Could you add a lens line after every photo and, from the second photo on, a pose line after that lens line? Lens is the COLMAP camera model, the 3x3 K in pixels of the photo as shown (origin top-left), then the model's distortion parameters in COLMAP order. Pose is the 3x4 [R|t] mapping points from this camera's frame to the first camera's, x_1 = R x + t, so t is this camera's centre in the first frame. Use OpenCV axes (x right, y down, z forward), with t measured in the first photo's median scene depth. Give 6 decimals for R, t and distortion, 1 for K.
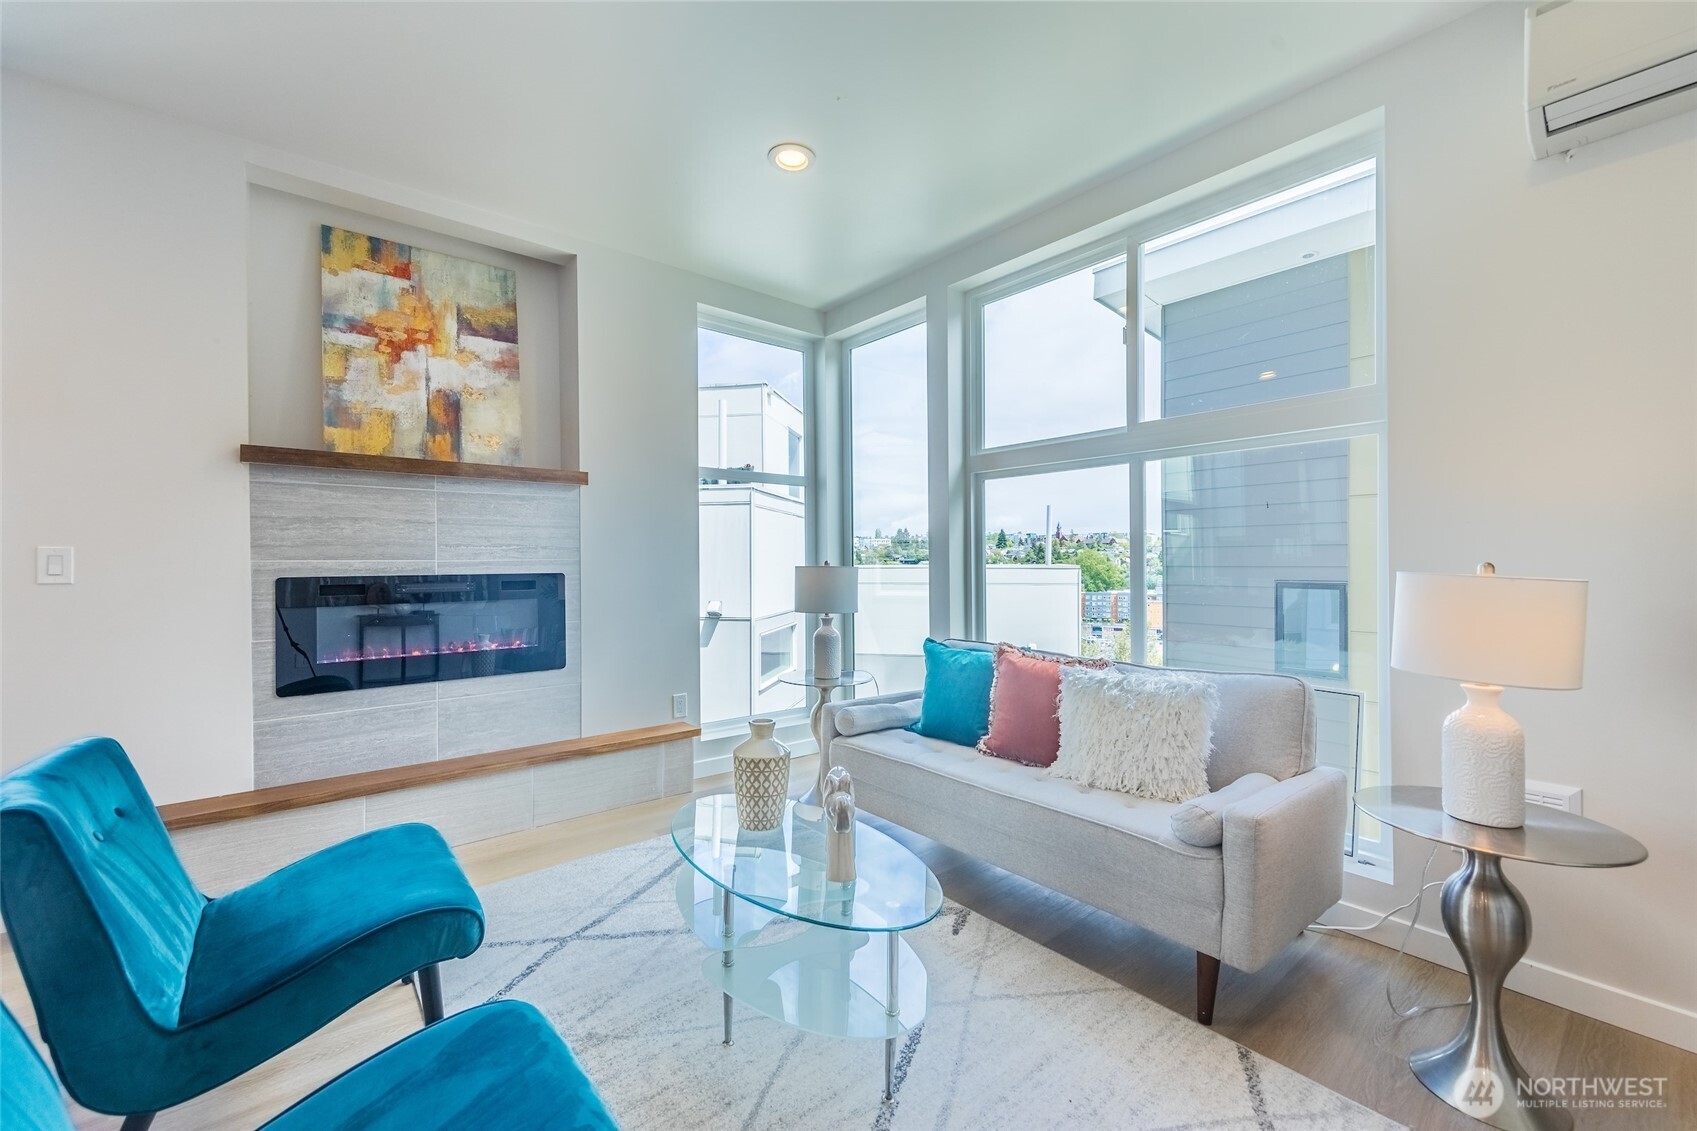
lens RADIAL K [[681.9, 0, 846.5], [0, 681.9, 564.9], [0, 0, 1]] dist [0.000557, -0.000109]
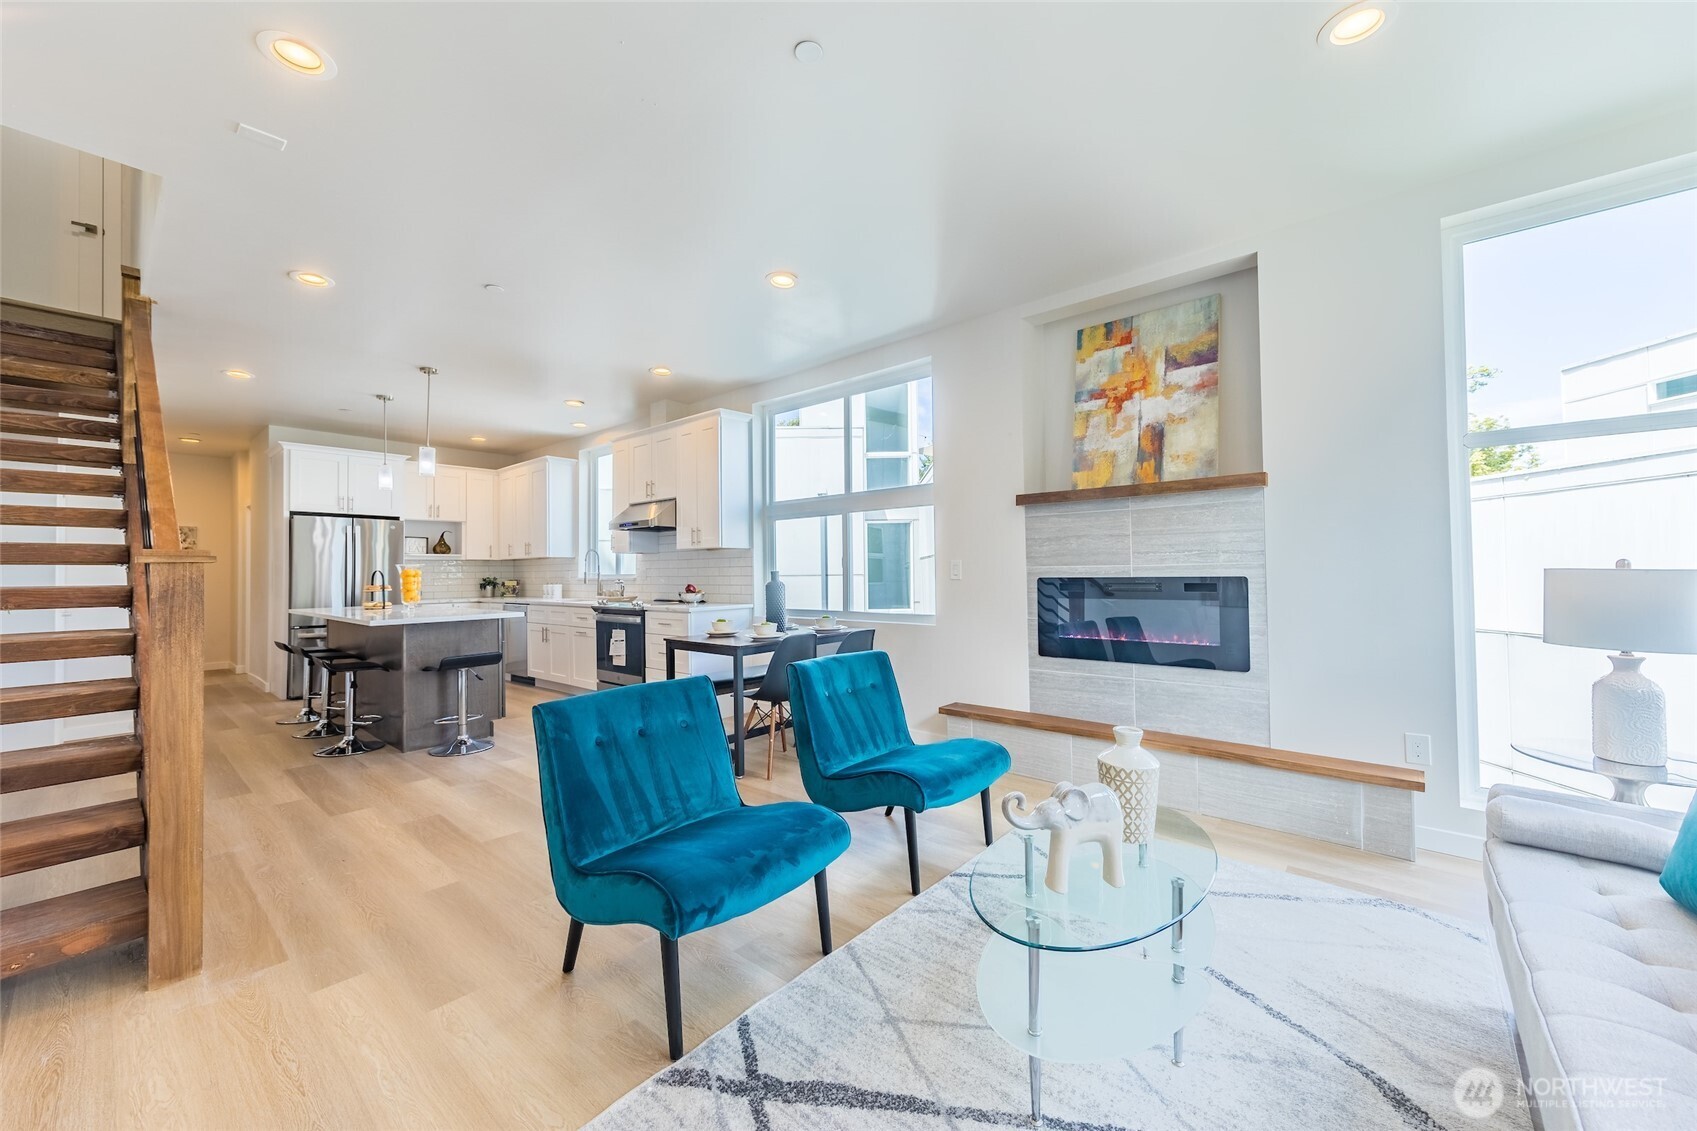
lens RADIAL K [[651.5, 0, 853.0], [0, 651.5, 564.2], [0, 0, 1]] dist [0.000285, -0.000312]
pose [[0.165138, -0.009904, -0.986221, 0.464991], [0.004513, 0.999947, -0.009286, 0.000004], [0.986260, -0.002918, 0.165174, 0.294158]]
